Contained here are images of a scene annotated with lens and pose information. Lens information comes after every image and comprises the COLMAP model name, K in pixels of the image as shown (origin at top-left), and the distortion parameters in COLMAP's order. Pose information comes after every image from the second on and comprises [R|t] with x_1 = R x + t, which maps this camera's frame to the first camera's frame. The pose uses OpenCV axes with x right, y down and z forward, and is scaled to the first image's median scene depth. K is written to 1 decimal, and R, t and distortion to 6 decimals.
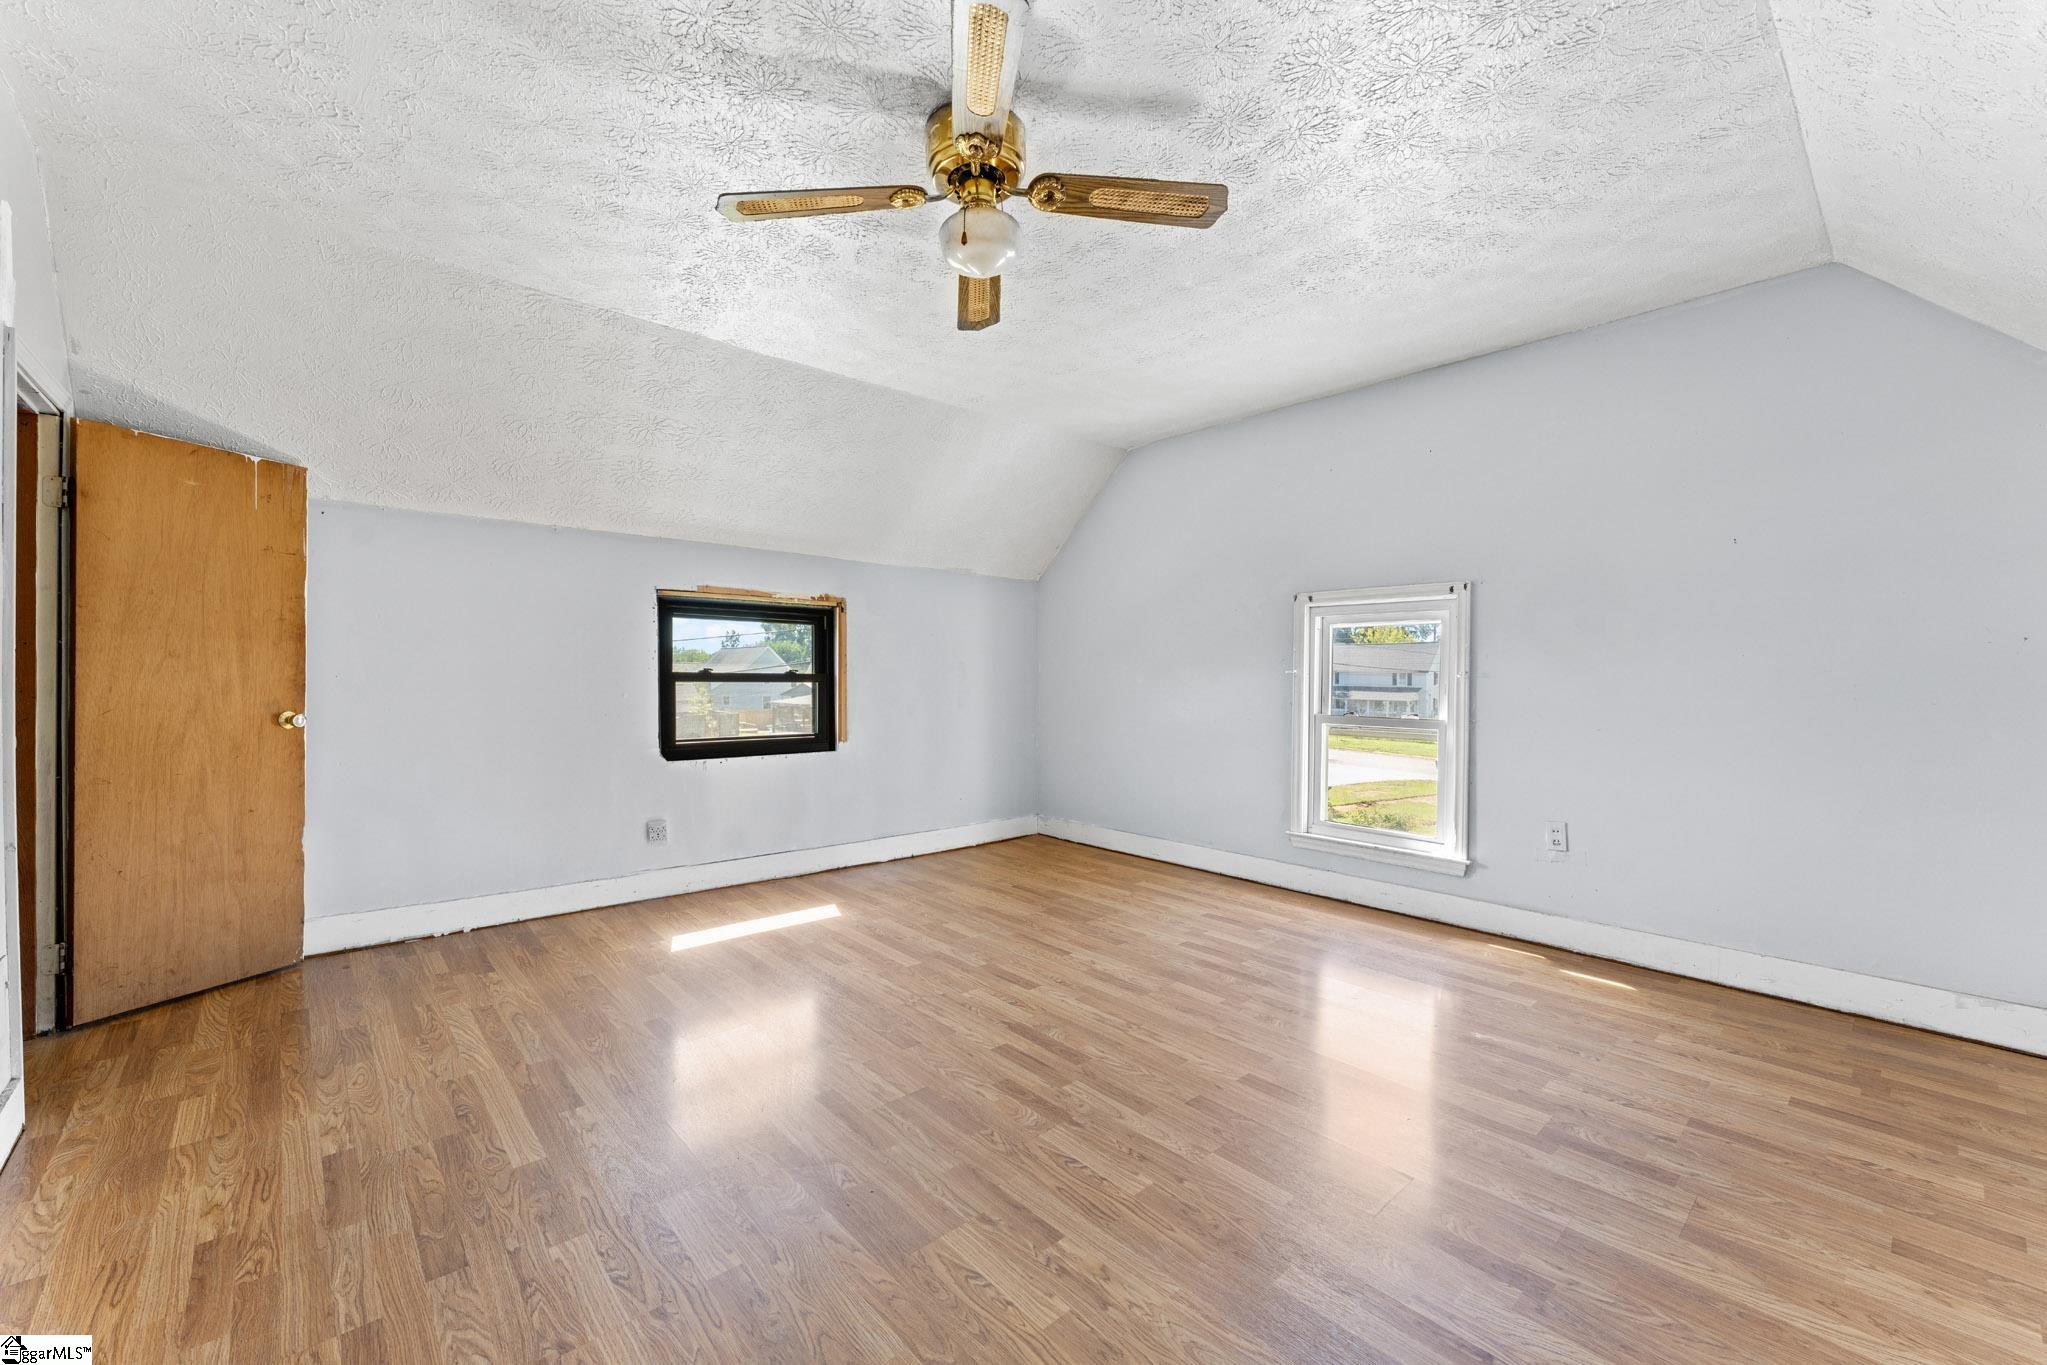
lens RADIAL K [[828.3, 0, 1025.8], [0, 828.3, 678.5], [0, 0, 1]] dist [-0.000250, -0.000042]
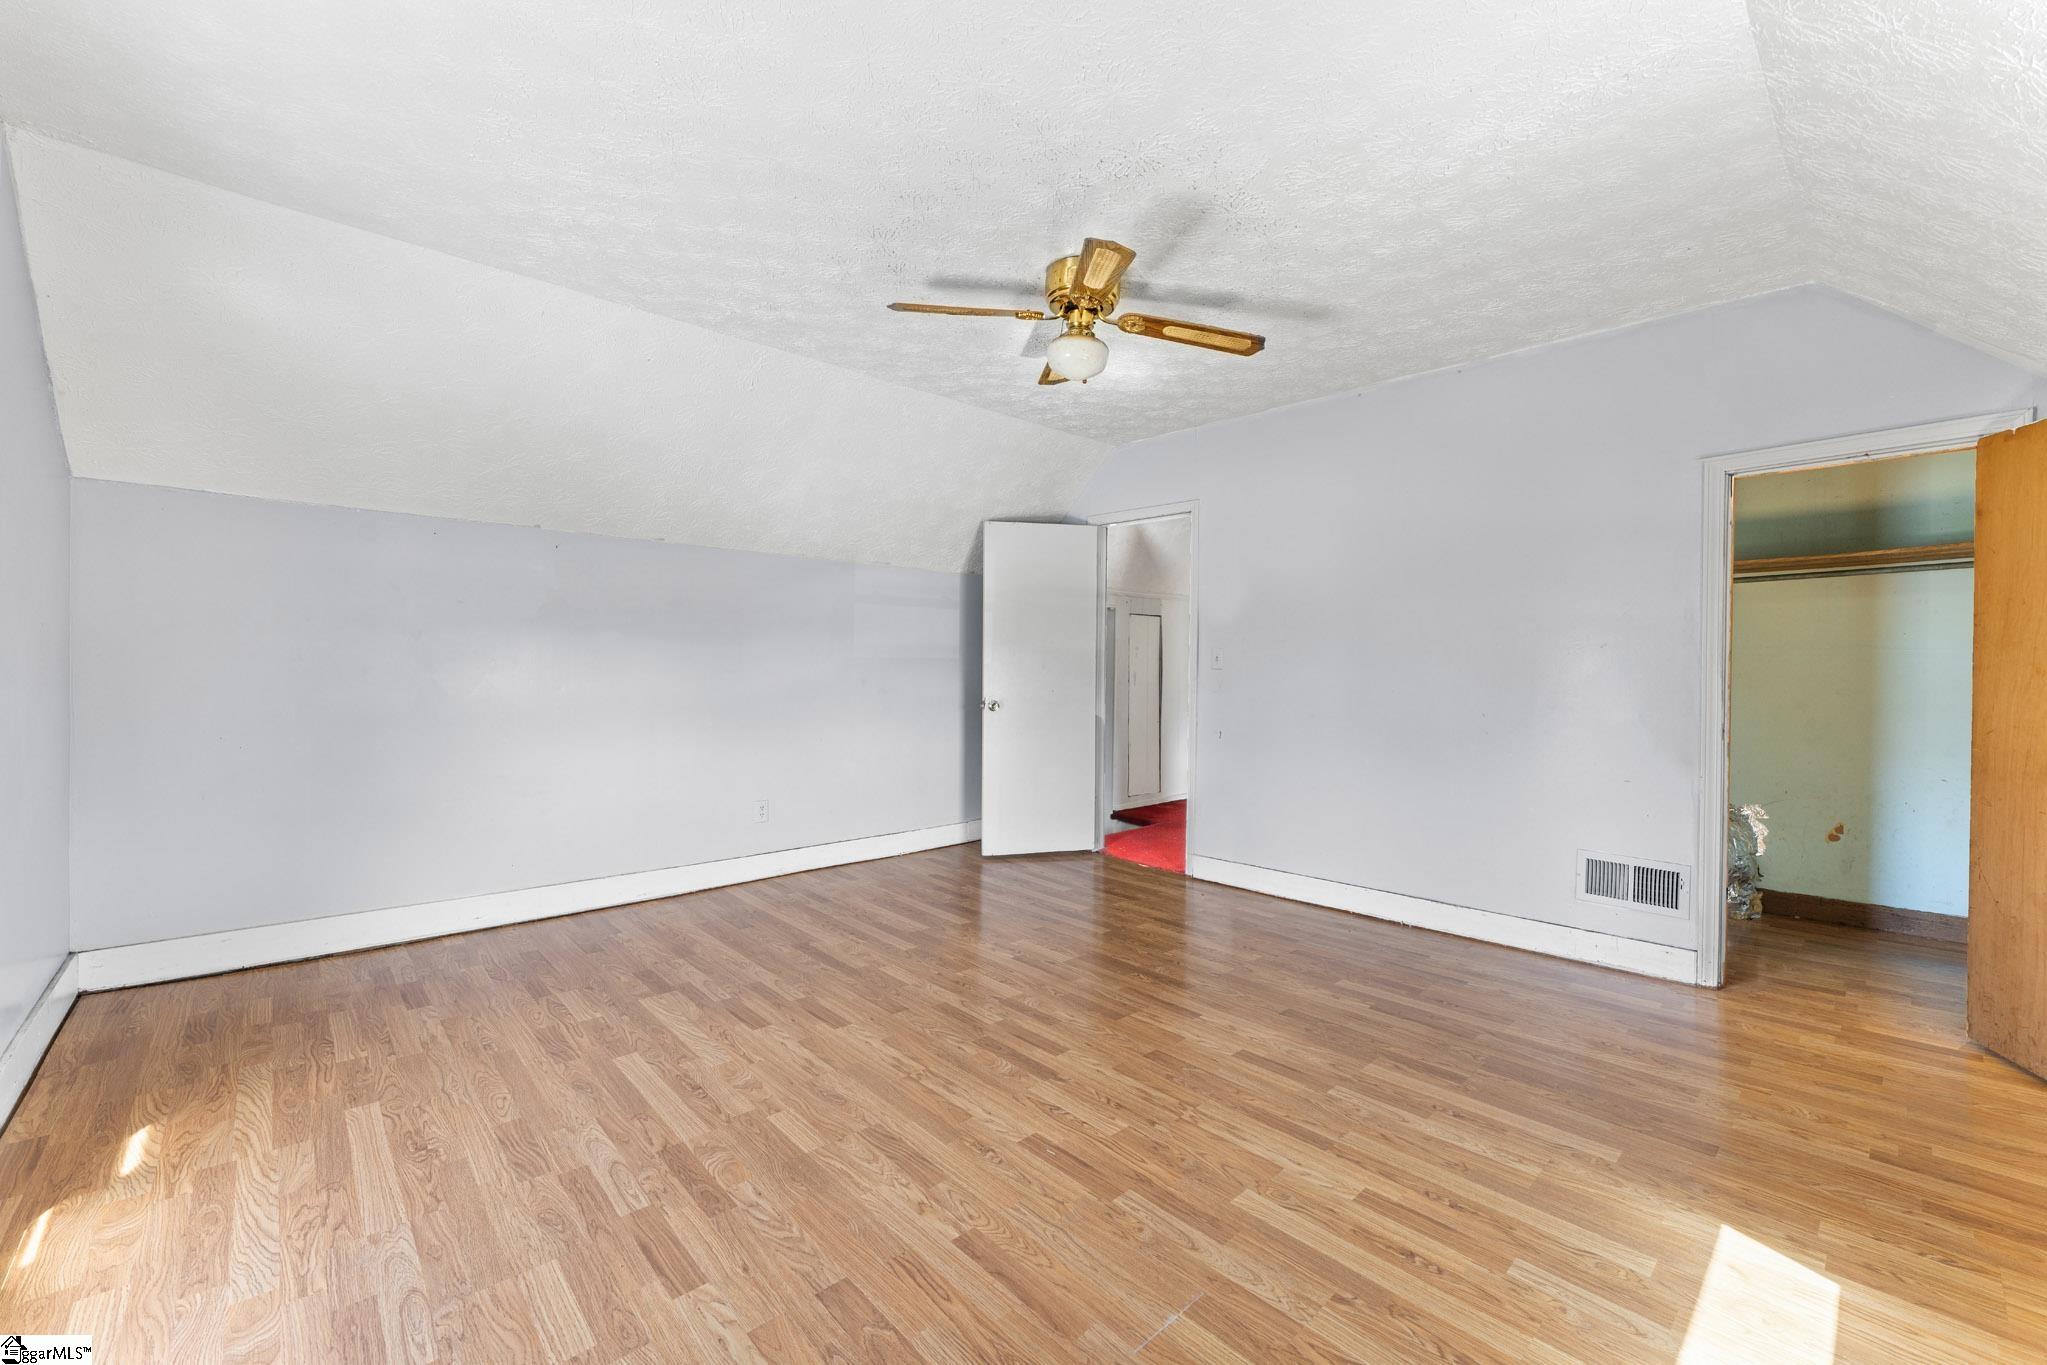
lens RADIAL K [[828.3, 0, 1023.6], [0, 828.3, 677.9], [0, 0, 1]] dist [-0.000250, -0.000042]
pose [[-0.999812, -0.016317, -0.010517, 0.026588], [-0.016508, 0.999696, 0.018318, -0.018164], [0.010215, 0.018488, -0.999777, 1.647417]]
